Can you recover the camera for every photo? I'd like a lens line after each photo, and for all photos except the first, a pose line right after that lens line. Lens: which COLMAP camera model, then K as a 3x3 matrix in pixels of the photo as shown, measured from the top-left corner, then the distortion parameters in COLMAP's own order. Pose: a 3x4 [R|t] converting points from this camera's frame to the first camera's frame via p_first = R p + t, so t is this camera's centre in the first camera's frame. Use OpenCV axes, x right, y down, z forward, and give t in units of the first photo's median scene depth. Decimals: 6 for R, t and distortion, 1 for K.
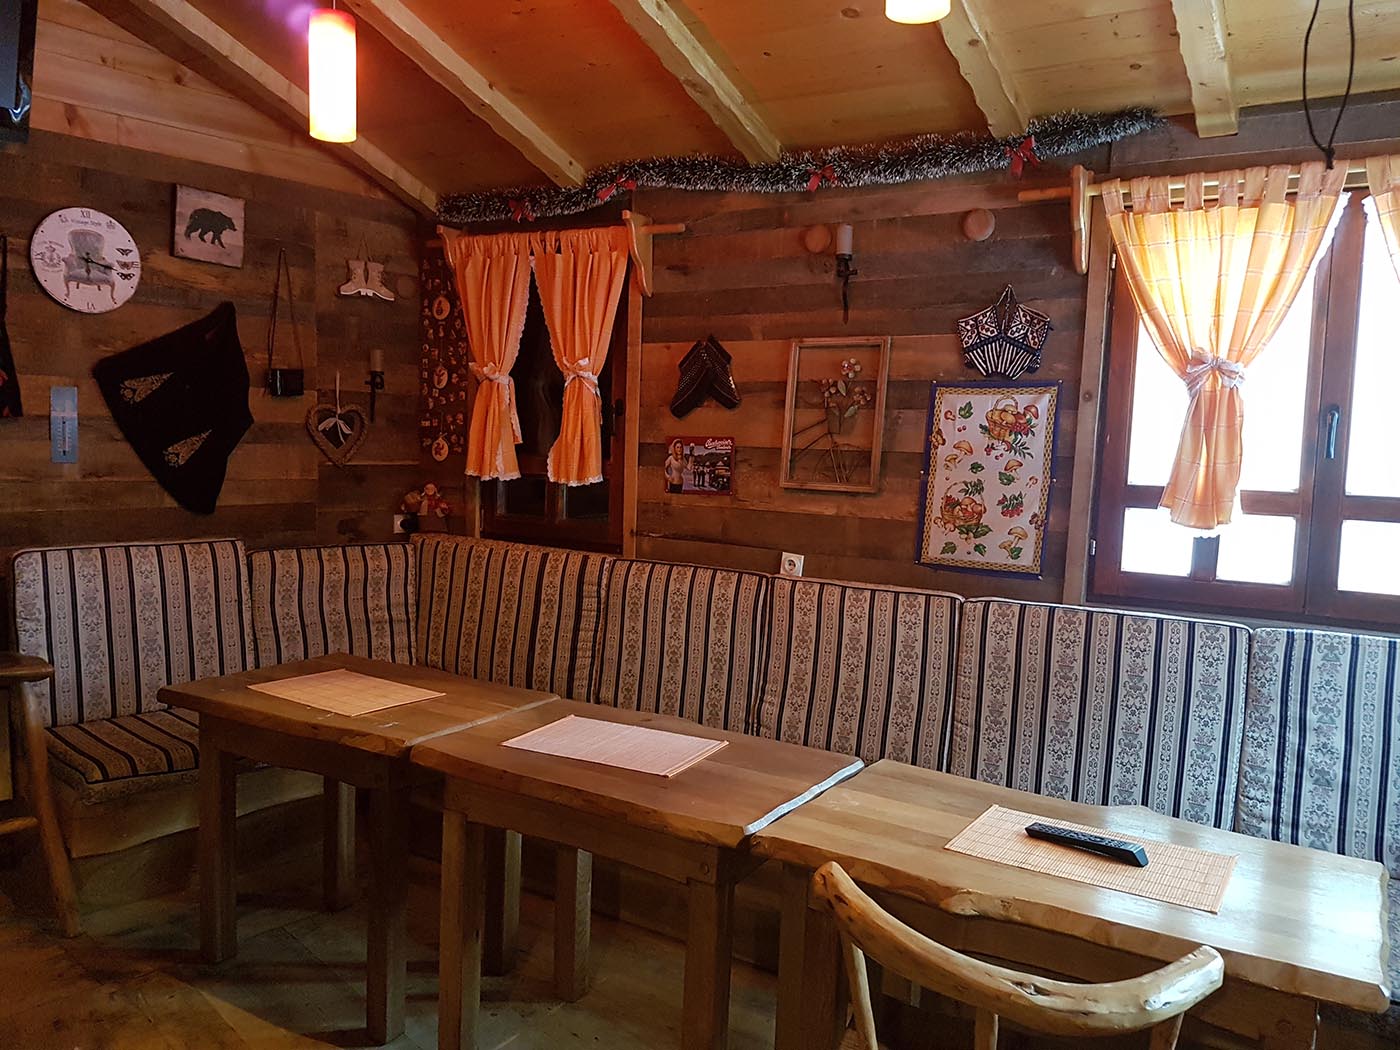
lens RADIAL K [[1069.5, 0, 703.1], [0, 1069.5, 541.4], [0, 0, 1]] dist [0.234526, -0.418267]
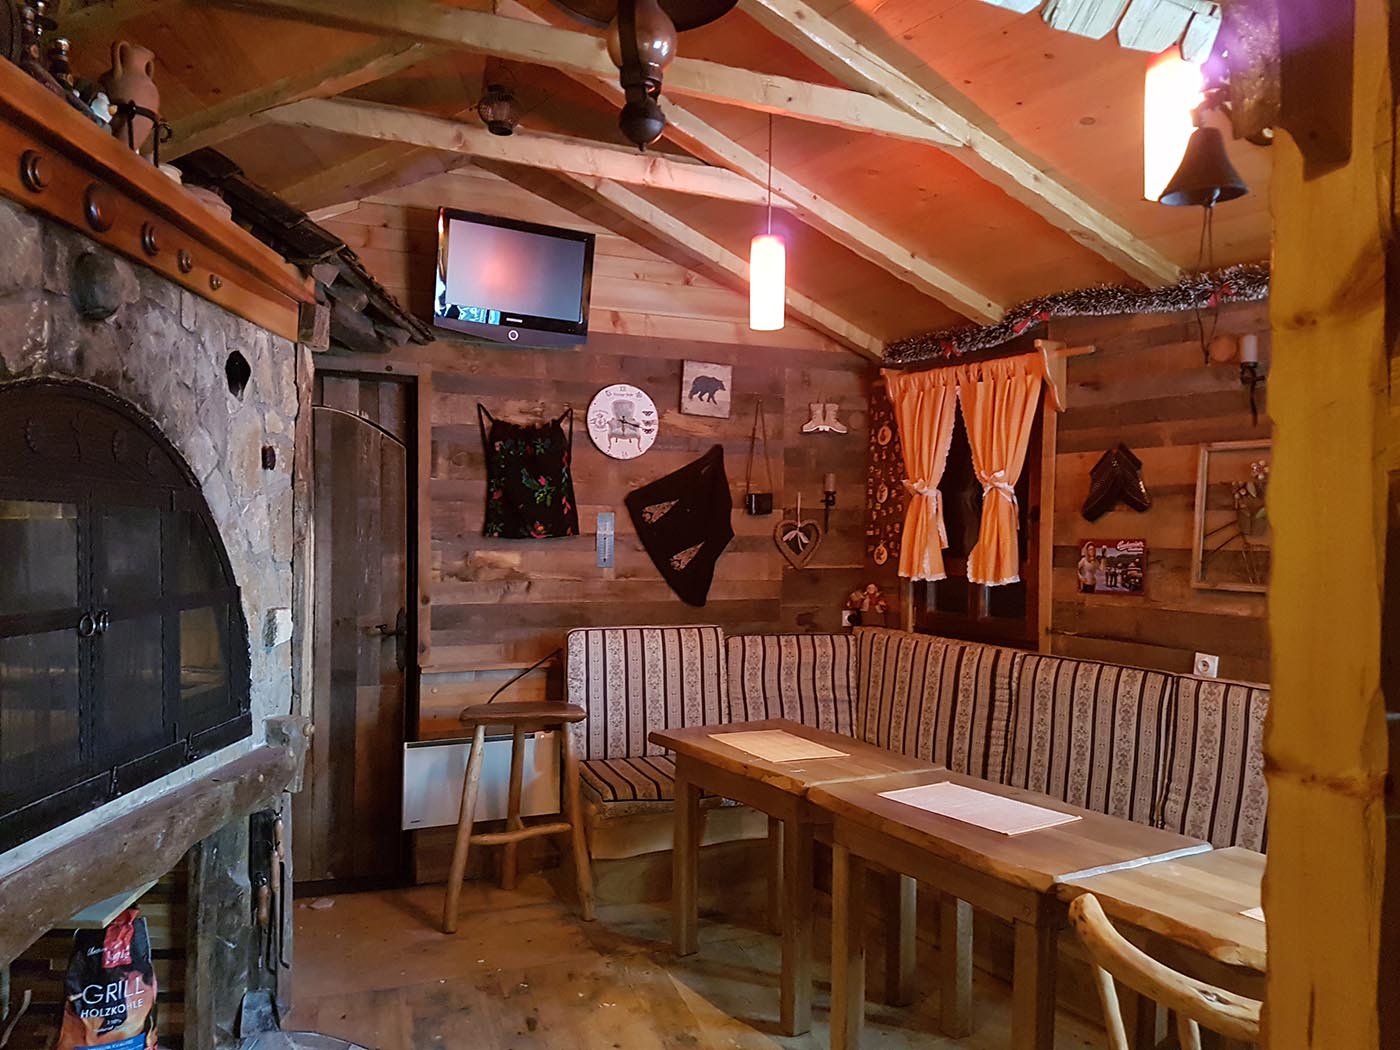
lens RADIAL K [[1081.7, 0, 699.1], [0, 1081.7, 550.6], [0, 0, 1]] dist [0.208098, -0.436141]
pose [[0.888698, -0.009636, -0.458392, 0.138854], [-0.032018, 0.996034, -0.083012, 0.015934], [0.457374, 0.088449, 0.884865, -0.139139]]
